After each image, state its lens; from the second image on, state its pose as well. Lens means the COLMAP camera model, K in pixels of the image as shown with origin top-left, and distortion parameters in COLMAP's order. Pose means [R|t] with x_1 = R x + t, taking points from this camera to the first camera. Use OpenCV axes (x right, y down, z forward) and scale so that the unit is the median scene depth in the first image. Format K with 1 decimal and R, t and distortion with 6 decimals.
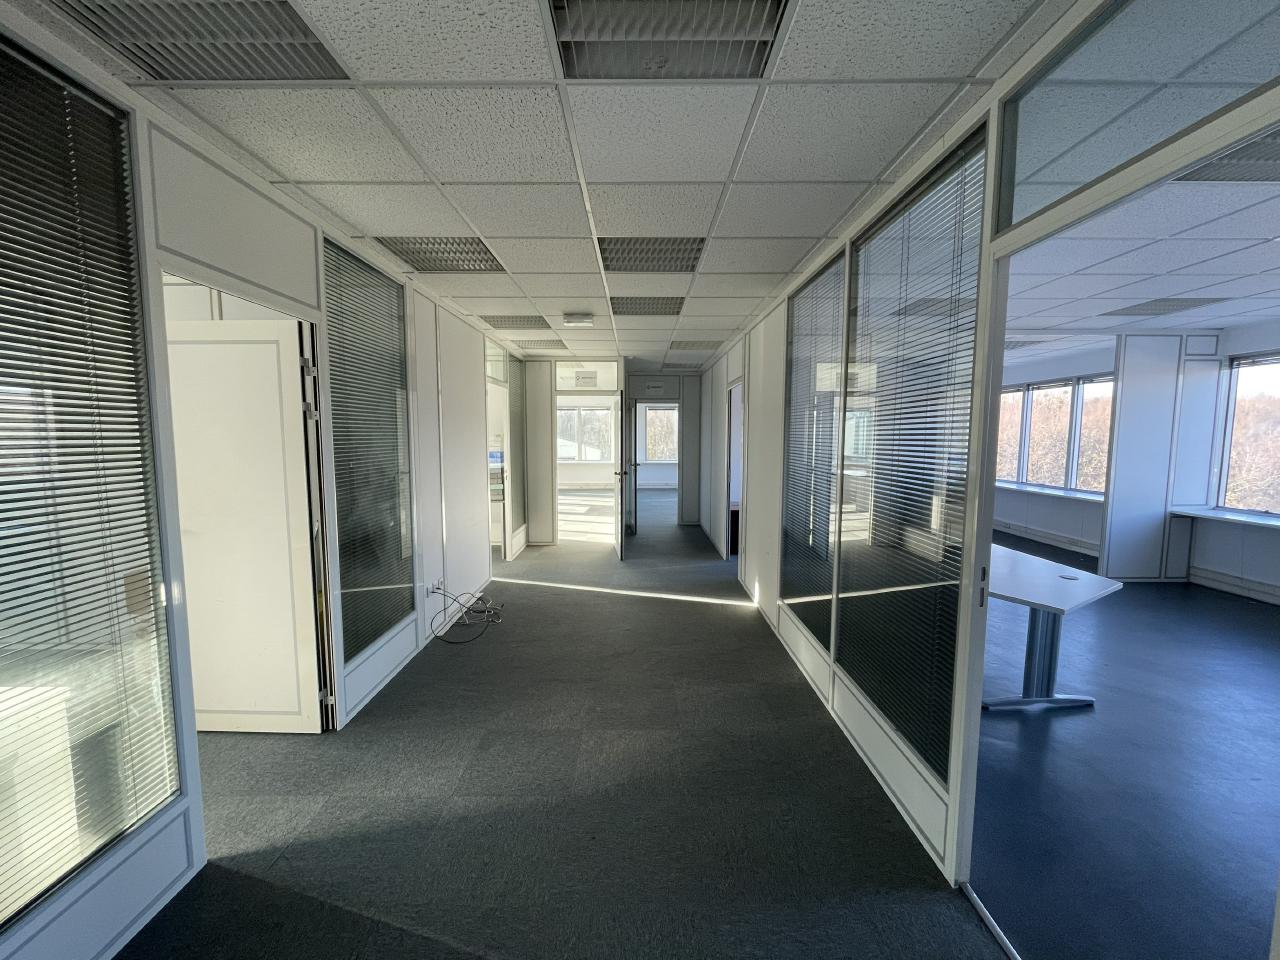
lens RADIAL K [[517.4, 0, 640.0], [0, 517.4, 480.0], [0, 0, 1]] dist [-0.003318, -0.000453]
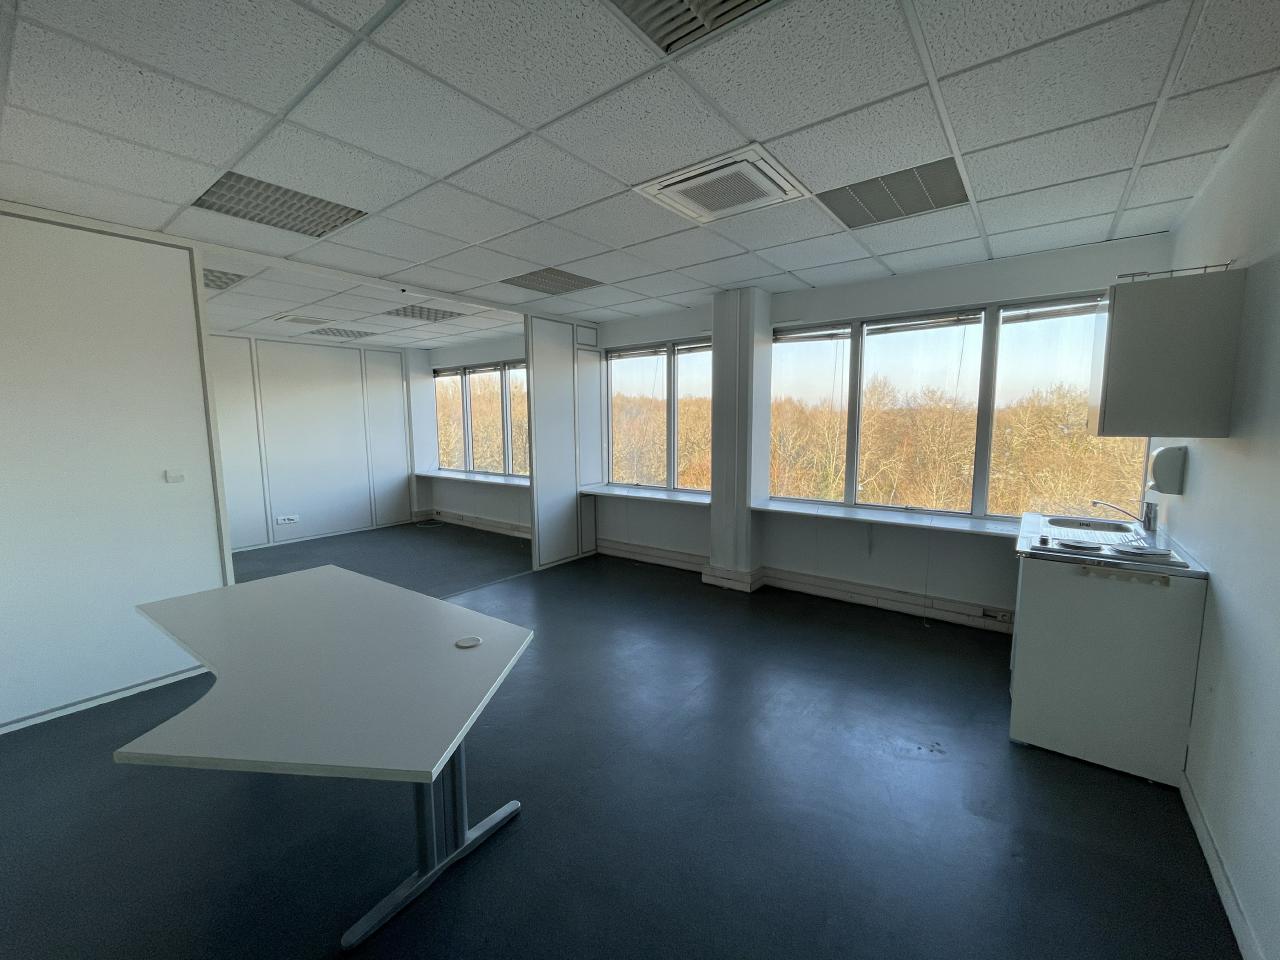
lens RADIAL K [[517.4, 0, 640.0], [0, 517.4, 480.0], [0, 0, 1]] dist [-0.003318, -0.000453]
pose [[0.611457, -0.098300, 0.785148, 0.269636], [0.080540, 0.994832, 0.061829, -0.018140], [-0.787168, 0.025430, 0.616214, 0.243727]]
